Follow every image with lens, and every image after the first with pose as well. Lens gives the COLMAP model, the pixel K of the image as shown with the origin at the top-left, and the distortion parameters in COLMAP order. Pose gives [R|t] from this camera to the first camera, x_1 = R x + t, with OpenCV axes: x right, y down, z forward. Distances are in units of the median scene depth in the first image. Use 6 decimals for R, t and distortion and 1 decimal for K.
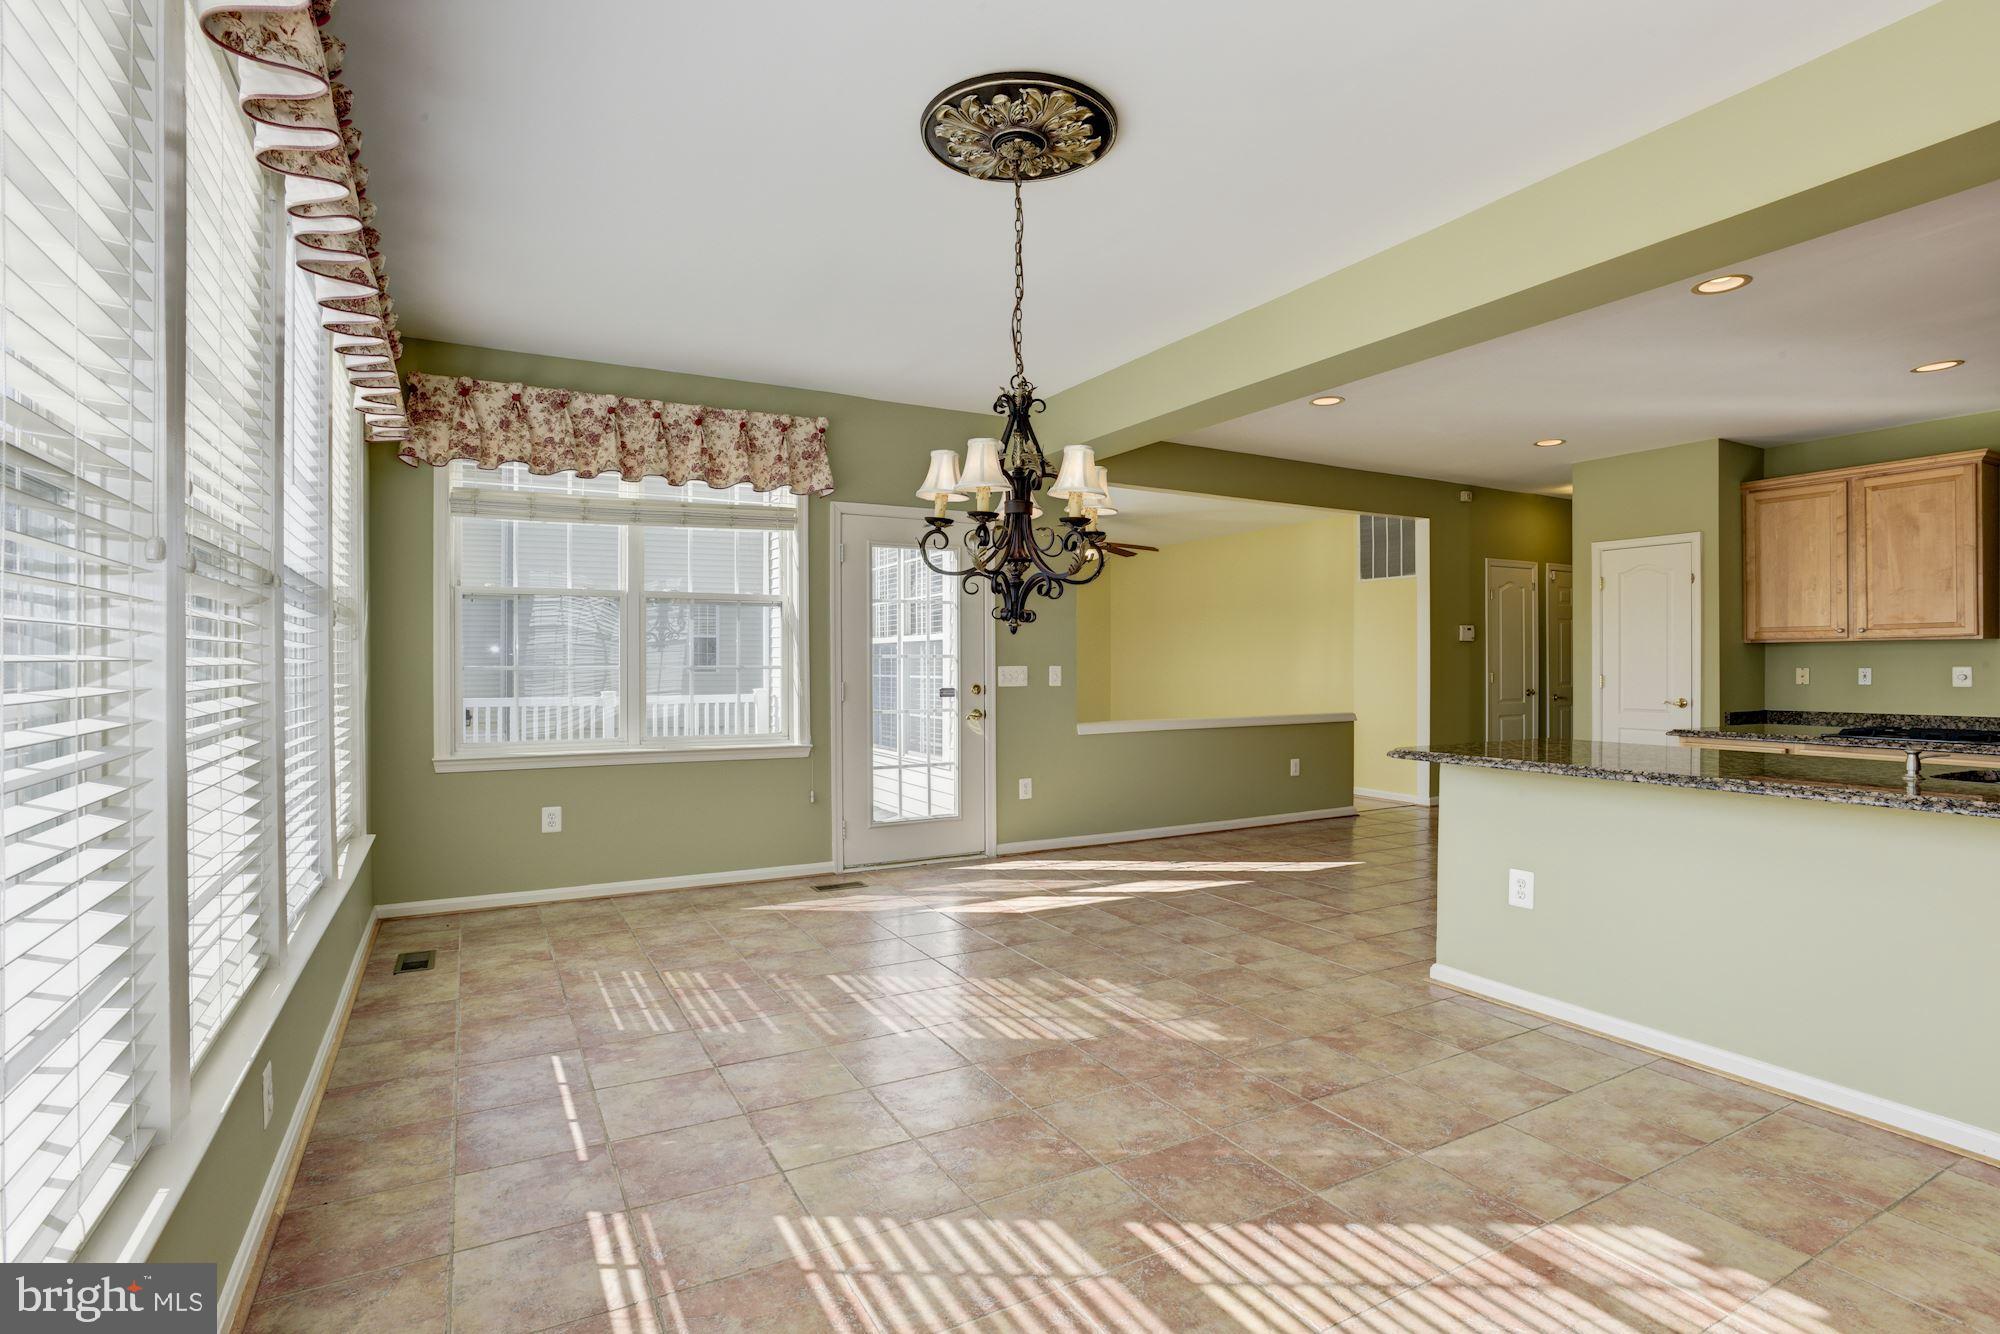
lens RADIAL K [[1006.4, 0, 1024.3], [0, 1006.4, 668.5], [0, 0, 1]] dist [-0.059496, 0.031326]
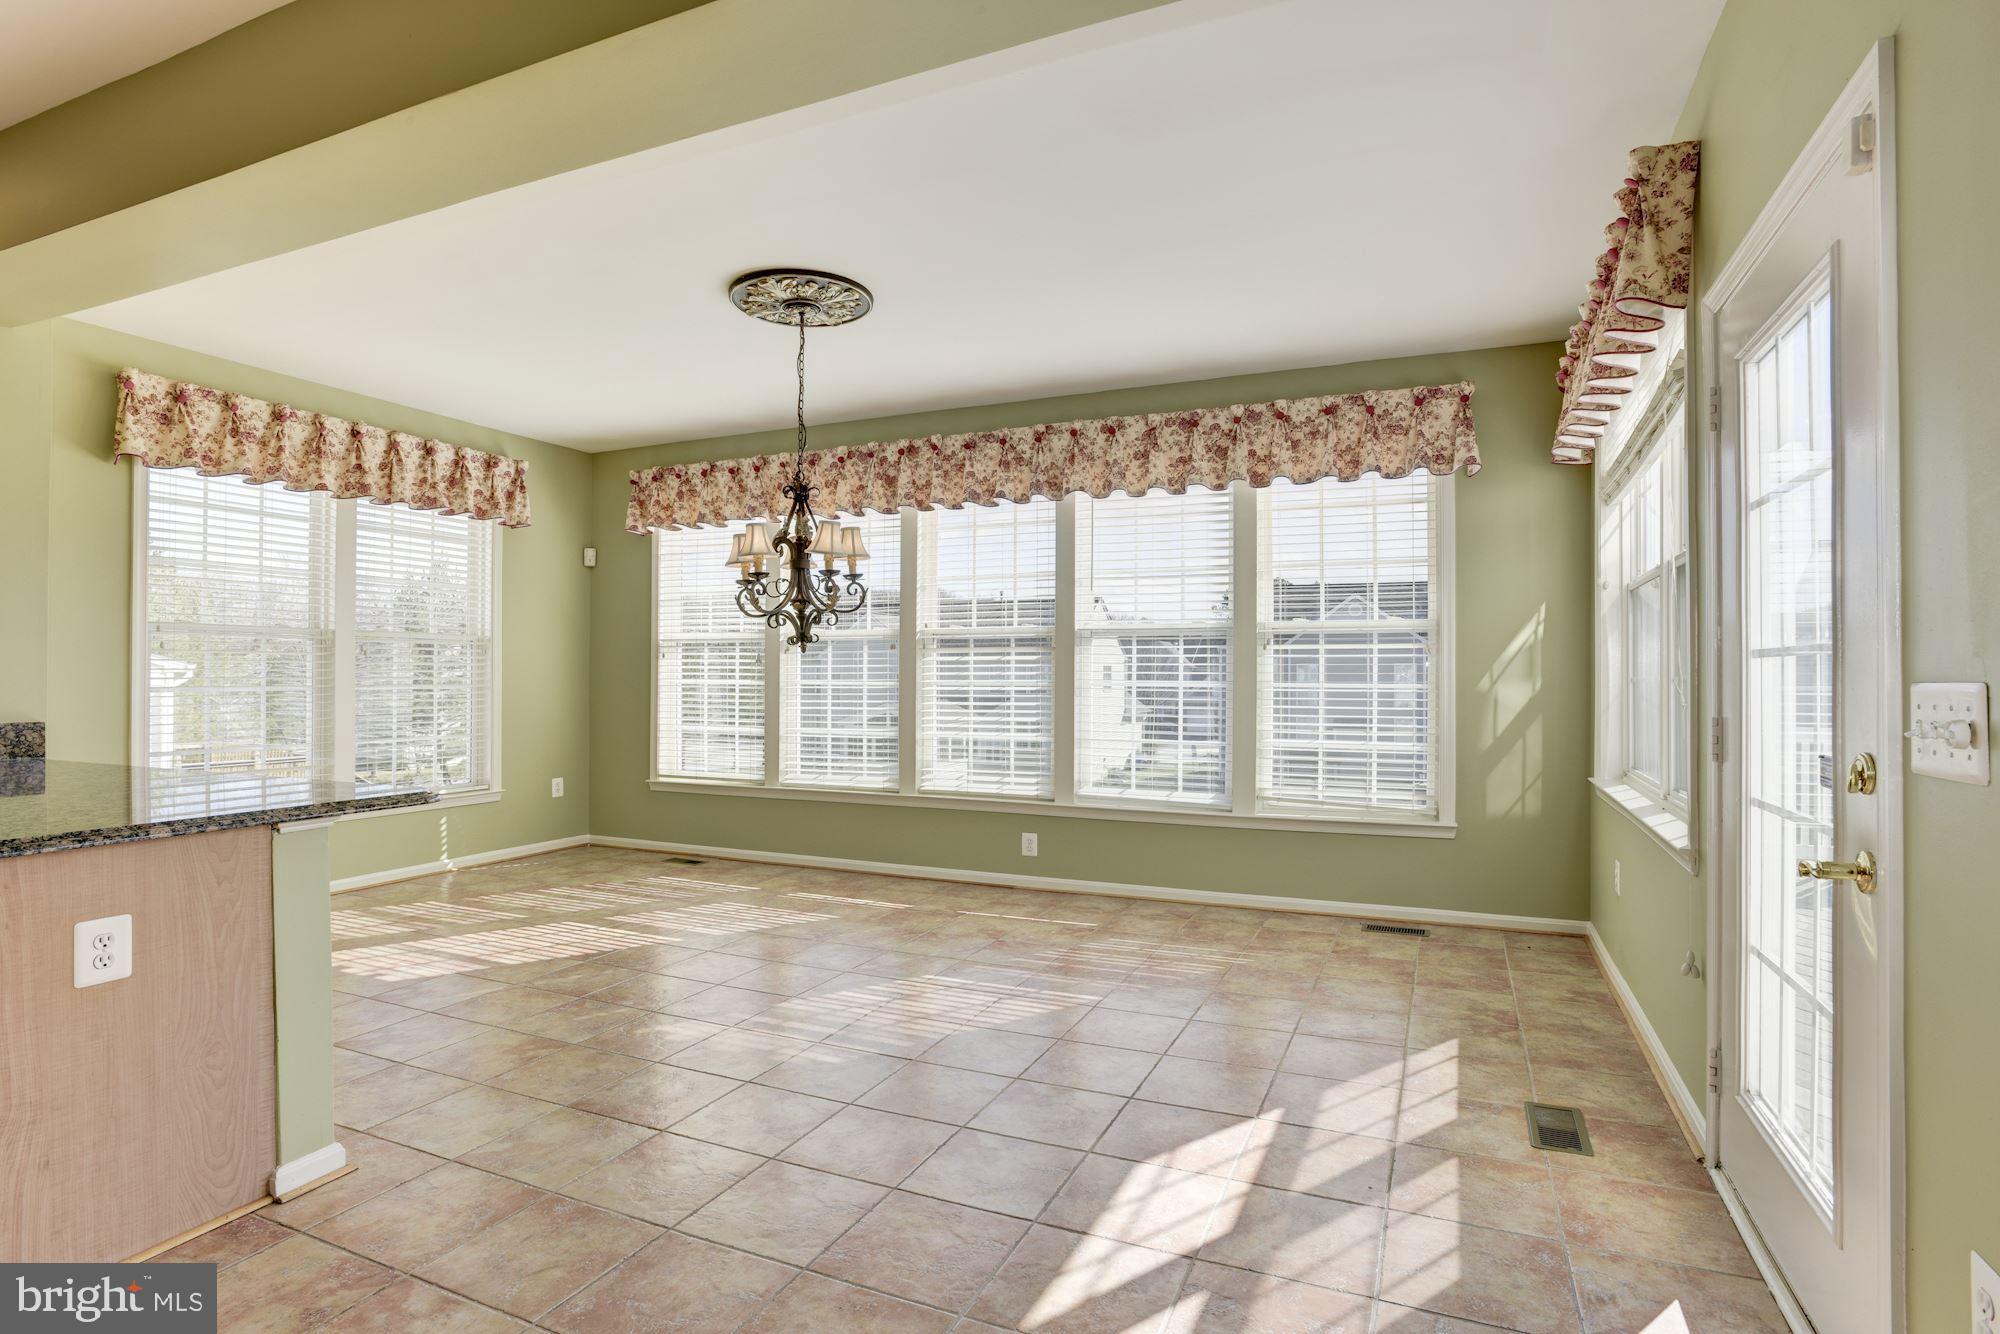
lens RADIAL K [[969.6, 0, 1051.2], [0, 969.6, 666.5], [0, 0, 1]] dist [-0.059780, 0.018385]
pose [[-0.783519, -0.006384, -0.621335, 0.462870], [-0.005878, 0.999979, -0.002863, -0.008246], [0.621340, 0.001409, -0.783540, 1.884724]]
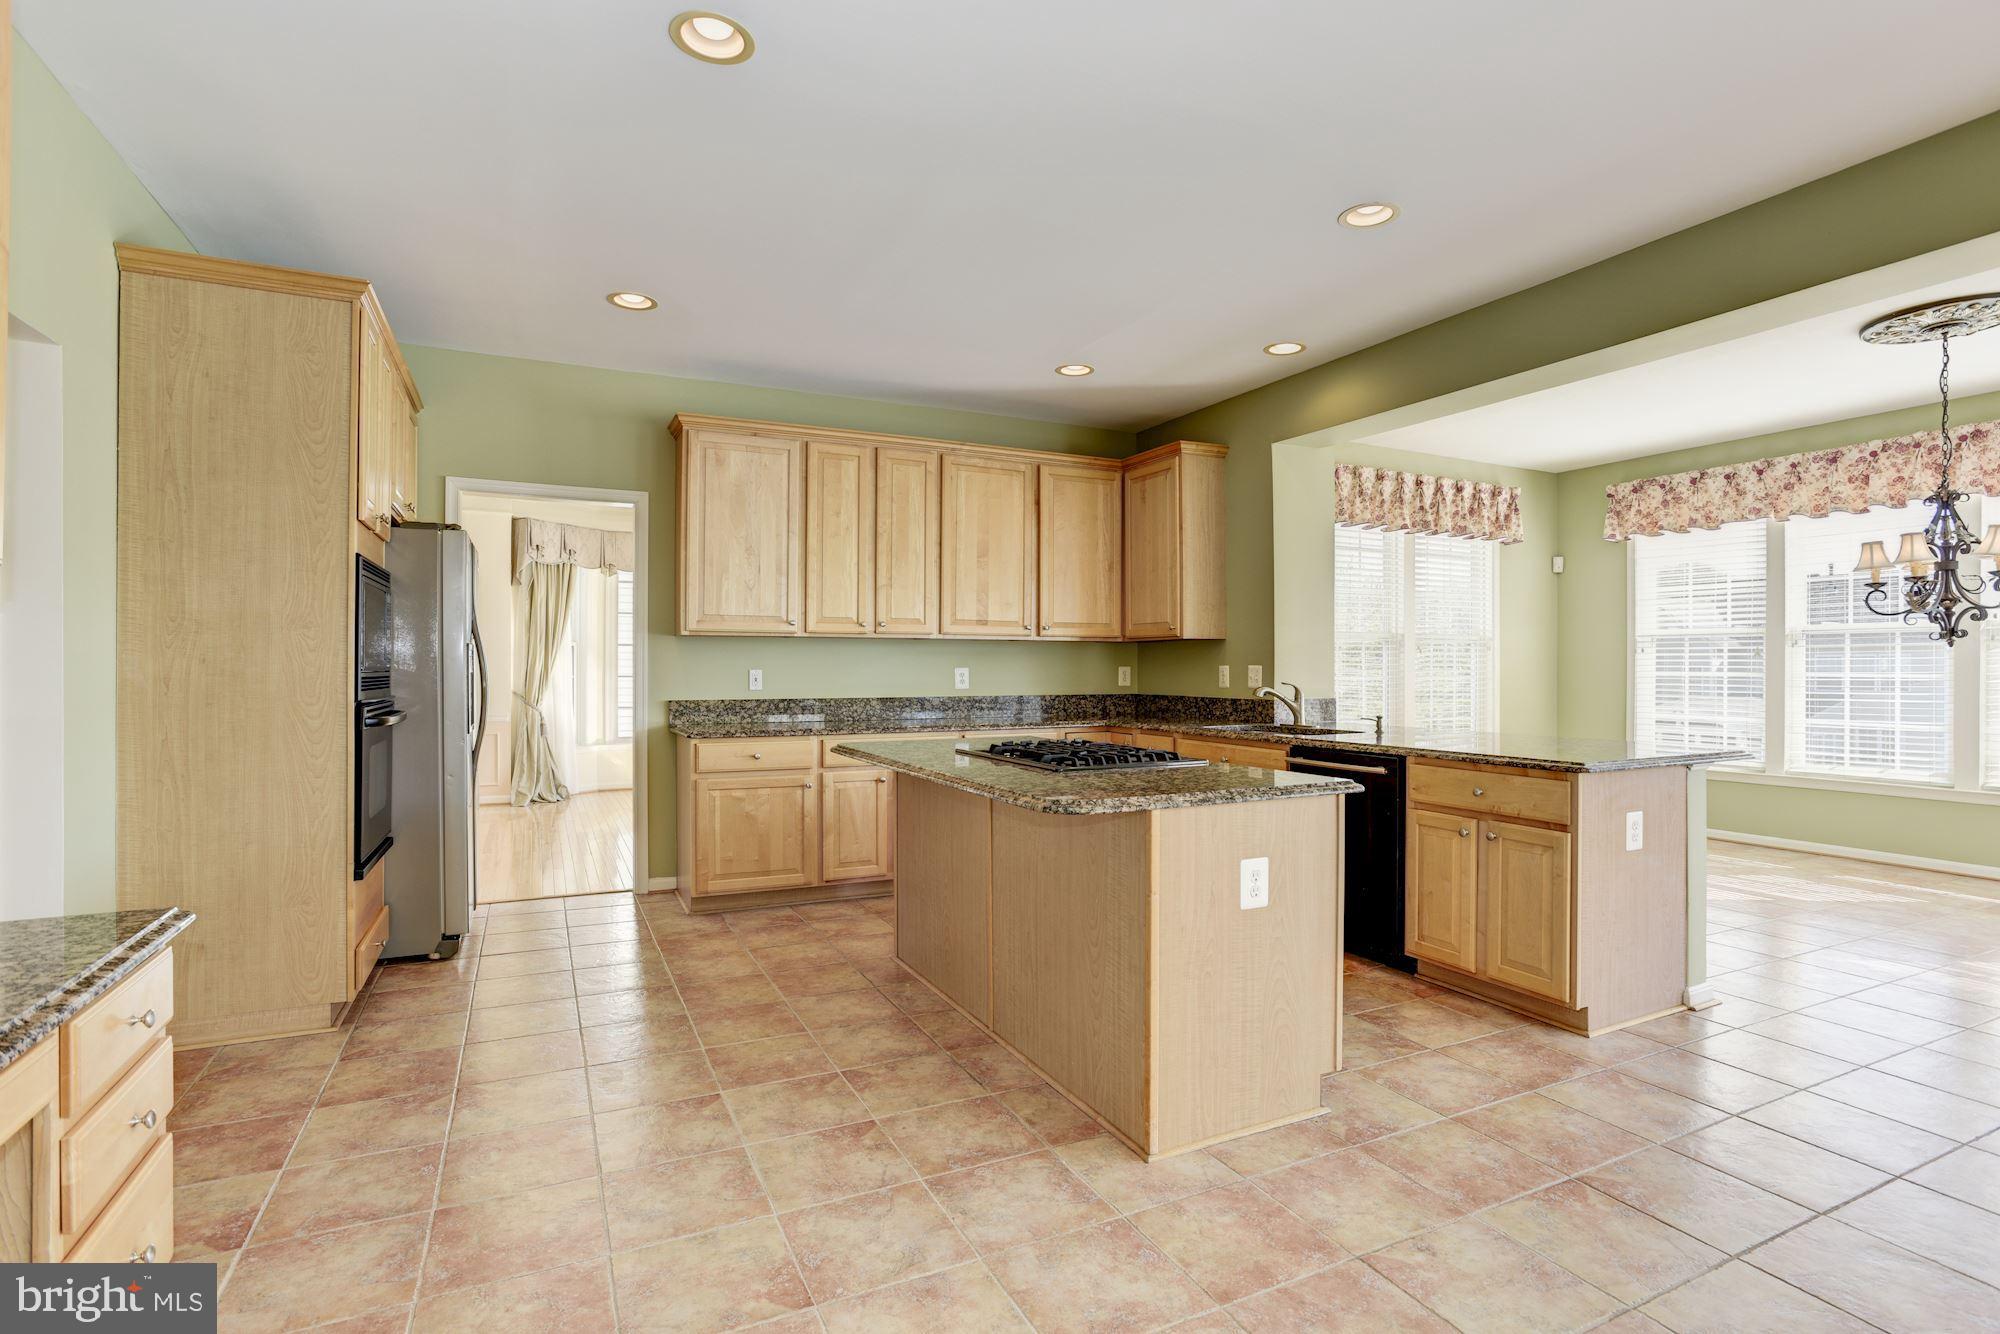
lens RADIAL K [[1006.4, 0, 1024.3], [0, 1006.4, 668.5], [0, 0, 1]] dist [-0.059496, 0.031326]
pose [[-0.999363, 0.000089, 0.035699, 1.120310], [0.000376, 0.999968, 0.008025, -0.009088], [-0.035697, 0.008033, -0.999330, 2.107152]]
